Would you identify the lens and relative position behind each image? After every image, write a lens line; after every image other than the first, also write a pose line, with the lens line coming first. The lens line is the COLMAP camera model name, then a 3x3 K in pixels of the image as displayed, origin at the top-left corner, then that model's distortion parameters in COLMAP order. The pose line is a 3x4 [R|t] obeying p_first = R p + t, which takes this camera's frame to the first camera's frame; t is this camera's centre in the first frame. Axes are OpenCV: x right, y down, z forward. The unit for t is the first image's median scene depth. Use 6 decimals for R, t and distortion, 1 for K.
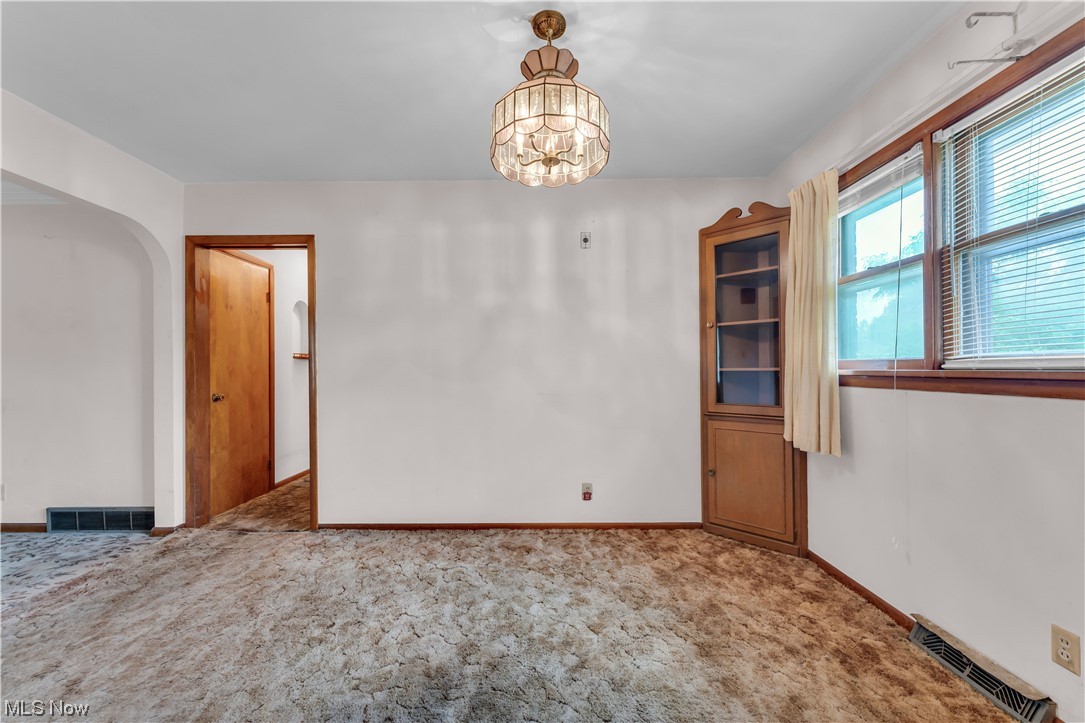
lens RADIAL K [[438.5, 0, 537.6], [0, 438.5, 368.5], [0, 0, 1]] dist [0.003051, 0.000448]
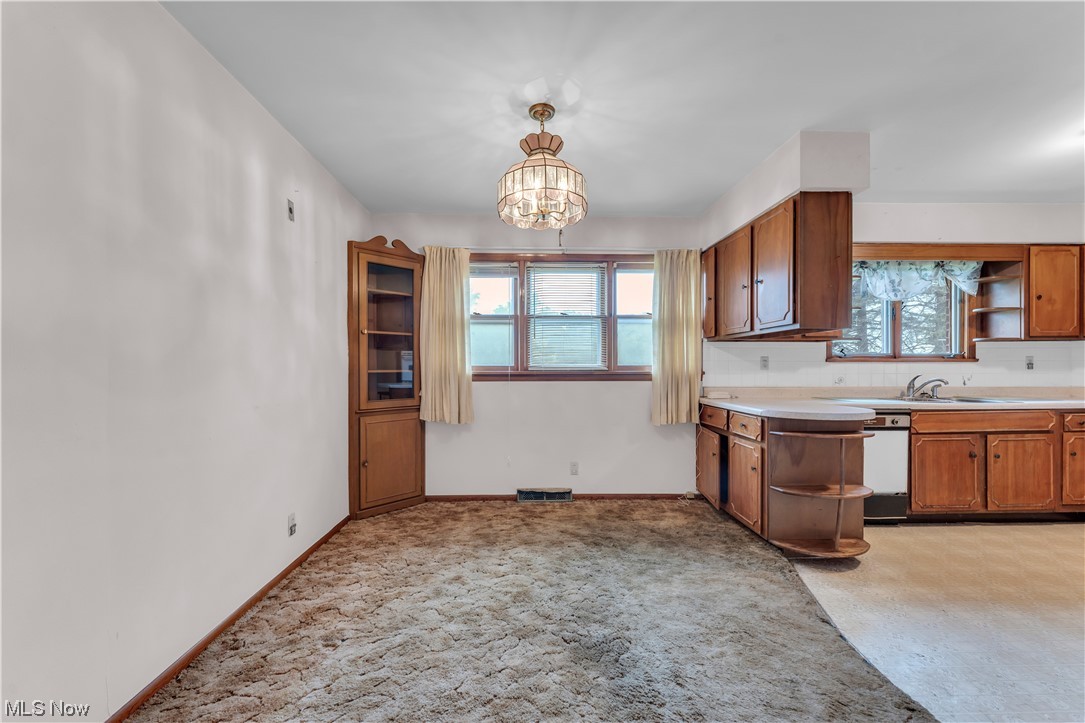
lens RADIAL K [[438.5, 0, 536.4], [0, 438.5, 368.7], [0, 0, 1]] dist [0.003051, 0.000448]
pose [[-0.041998, 0.002459, 0.999115, -0.843221], [0.000276, 0.999997, -0.002449, -0.002321], [-0.999118, 0.000173, -0.041998, 0.696722]]
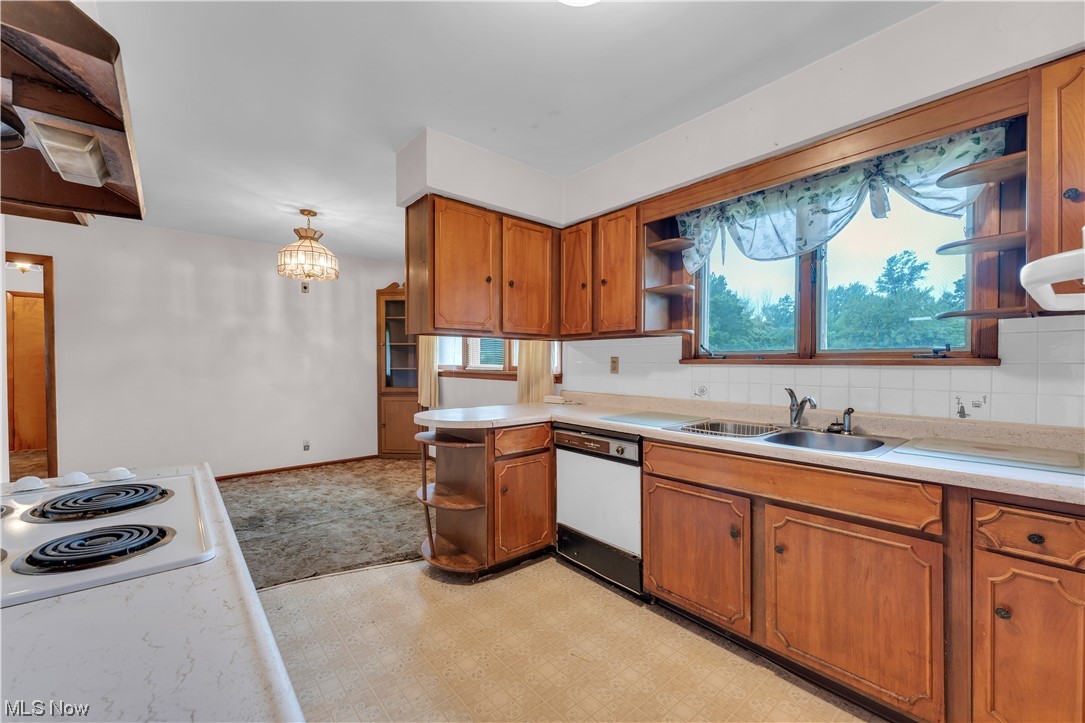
lens RADIAL K [[438.5, 0, 537.1], [0, 438.5, 367.6], [0, 0, 1]] dist [0.003051, 0.000448]
pose [[0.759288, -0.002811, 0.650748, -0.344819], [-0.005605, 0.999925, 0.010859, -0.029100], [-0.650730, -0.011892, 0.759216, -0.907357]]
